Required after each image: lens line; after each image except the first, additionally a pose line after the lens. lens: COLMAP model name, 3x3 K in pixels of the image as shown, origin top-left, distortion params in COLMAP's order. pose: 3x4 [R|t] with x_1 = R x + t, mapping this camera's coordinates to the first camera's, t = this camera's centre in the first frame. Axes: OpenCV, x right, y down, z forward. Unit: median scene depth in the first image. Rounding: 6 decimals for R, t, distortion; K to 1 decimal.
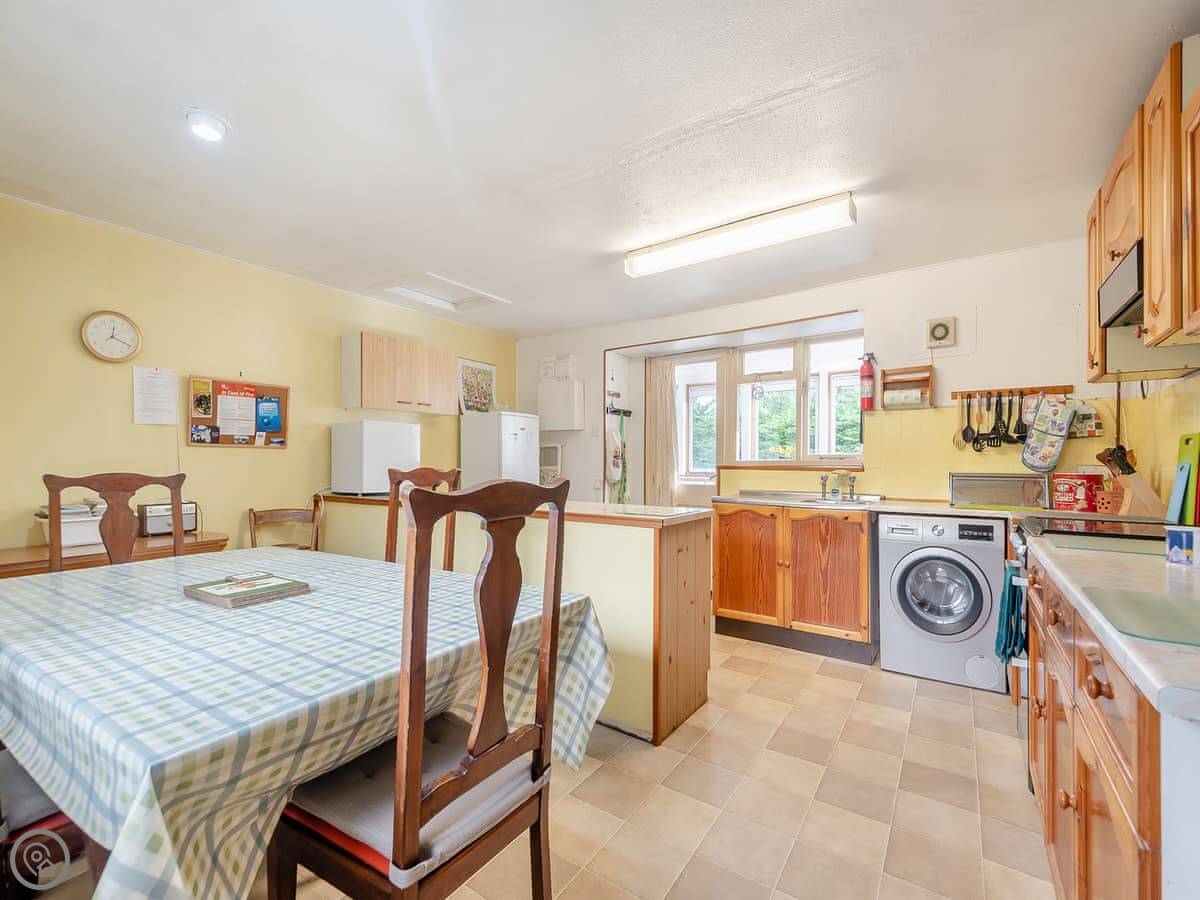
lens RADIAL K [[514.3, 0, 604.2], [0, 514.3, 456.5], [0, 0, 1]] dist [0.015198, -0.005300]
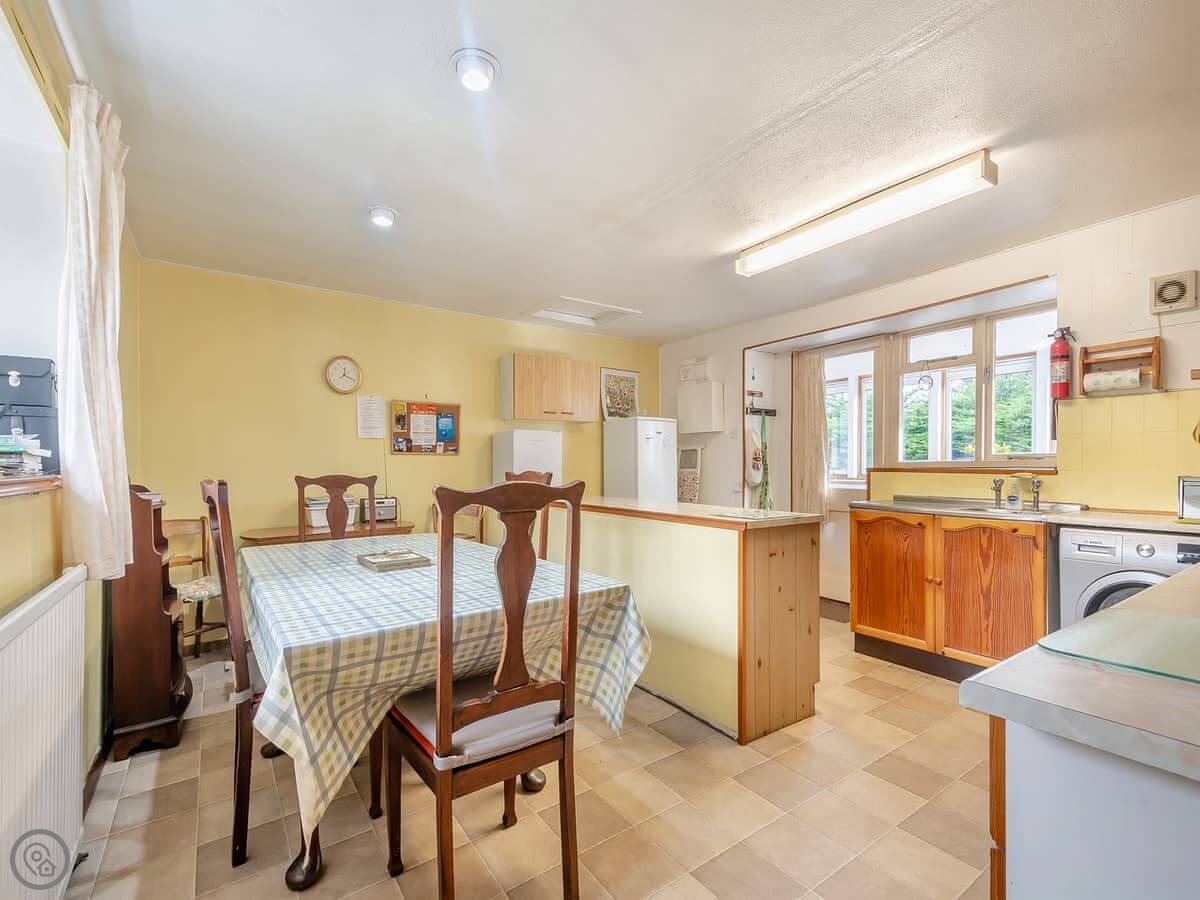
lens RADIAL K [[536.0, 0, 598.1], [0, 536.0, 461.3], [0, 0, 1]] dist [0.012674, -0.004607]
pose [[0.929863, -0.007802, -0.367823, 0.168793], [0.010057, 0.999941, 0.004215, -0.003100], [0.367769, -0.007619, 0.929886, -0.059521]]
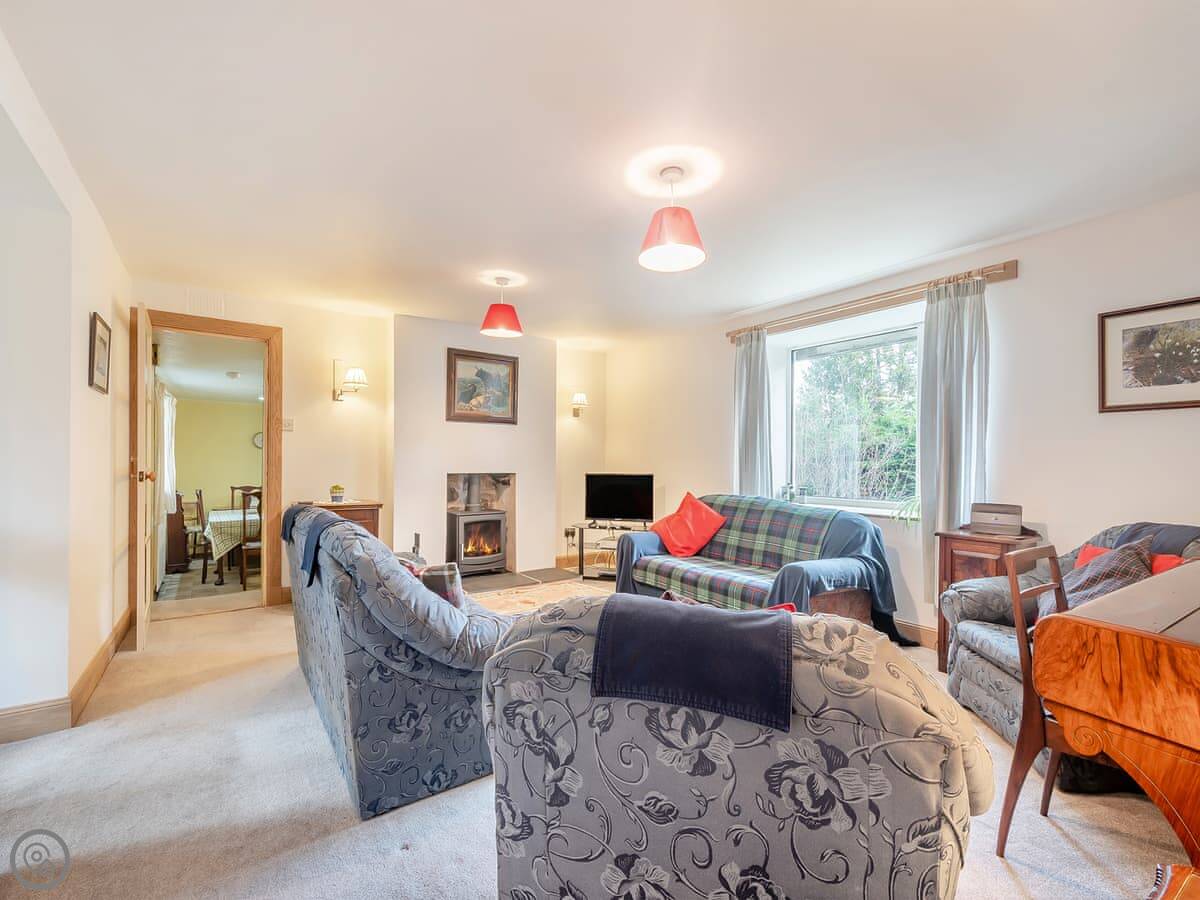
lens RADIAL K [[536.0, 0, 598.1], [0, 536.0, 461.3], [0, 0, 1]] dist [0.012674, -0.004607]
pose [[0.930197, 0.006329, -0.367007, 1.913543], [-0.004708, 0.999975, 0.005312, -0.120863], [0.367031, -0.003213, 0.930203, -1.134637]]
